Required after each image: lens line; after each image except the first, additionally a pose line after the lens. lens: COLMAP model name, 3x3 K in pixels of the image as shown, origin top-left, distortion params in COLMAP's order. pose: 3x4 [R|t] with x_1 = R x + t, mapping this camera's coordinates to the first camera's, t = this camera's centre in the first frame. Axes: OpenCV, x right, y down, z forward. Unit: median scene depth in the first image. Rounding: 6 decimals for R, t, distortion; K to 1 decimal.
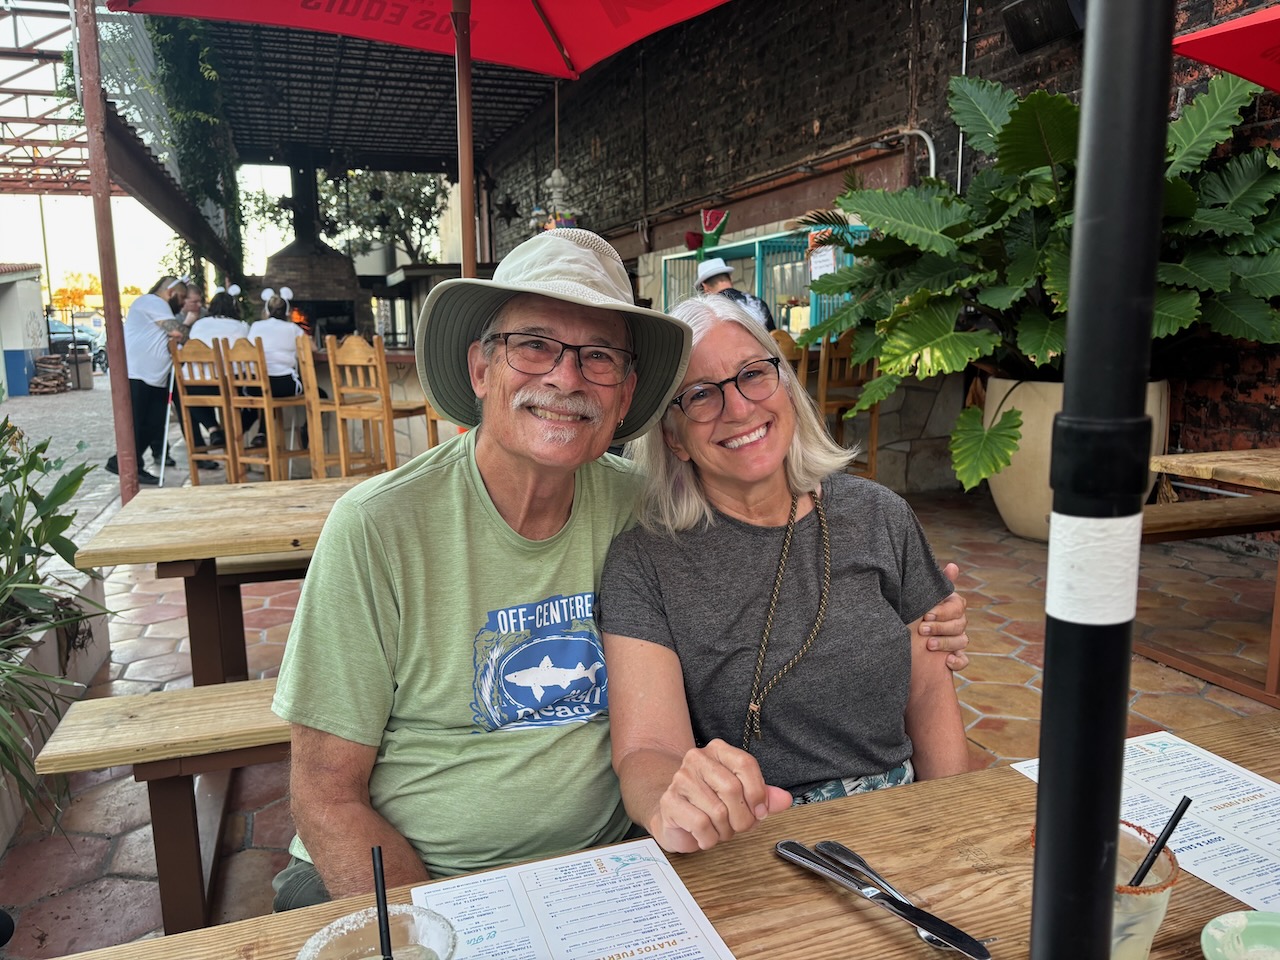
lens RADIAL K [[955.7, 0, 639.4], [0, 955.7, 480.2], [0, 0, 1]] dist [-0.000150, 0.004307]
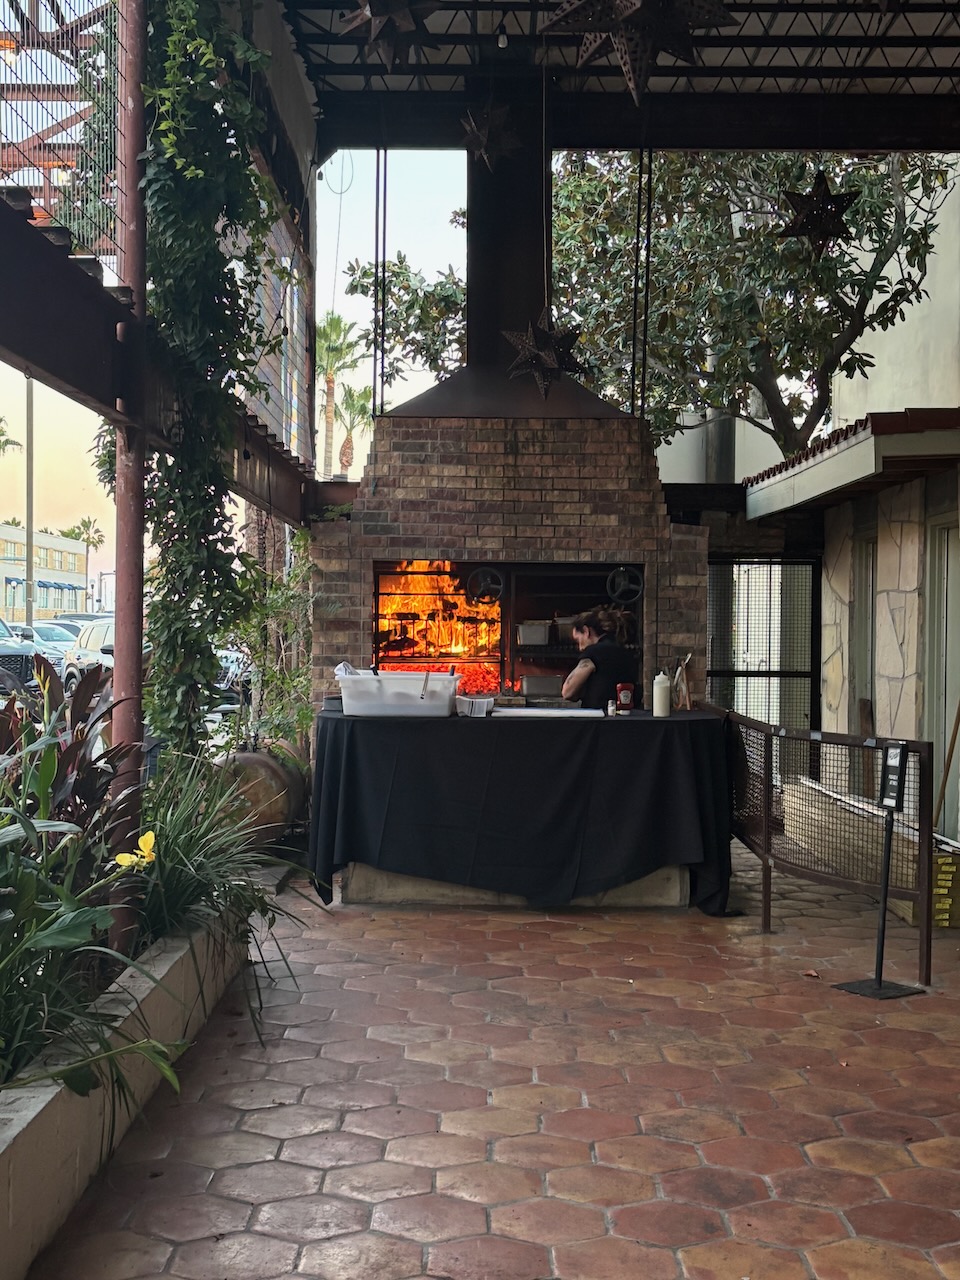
lens RADIAL K [[1603.9, 0, 480.1], [0, 1603.9, 639.5], [0, 0, 1]] dist [0.012005, 0.000000]
pose [[0.946915, 0.018428, -0.320954, -0.190207], [-0.070657, 0.985874, -0.151855, -0.088600], [0.313622, 0.166471, 0.934842, 0.536716]]
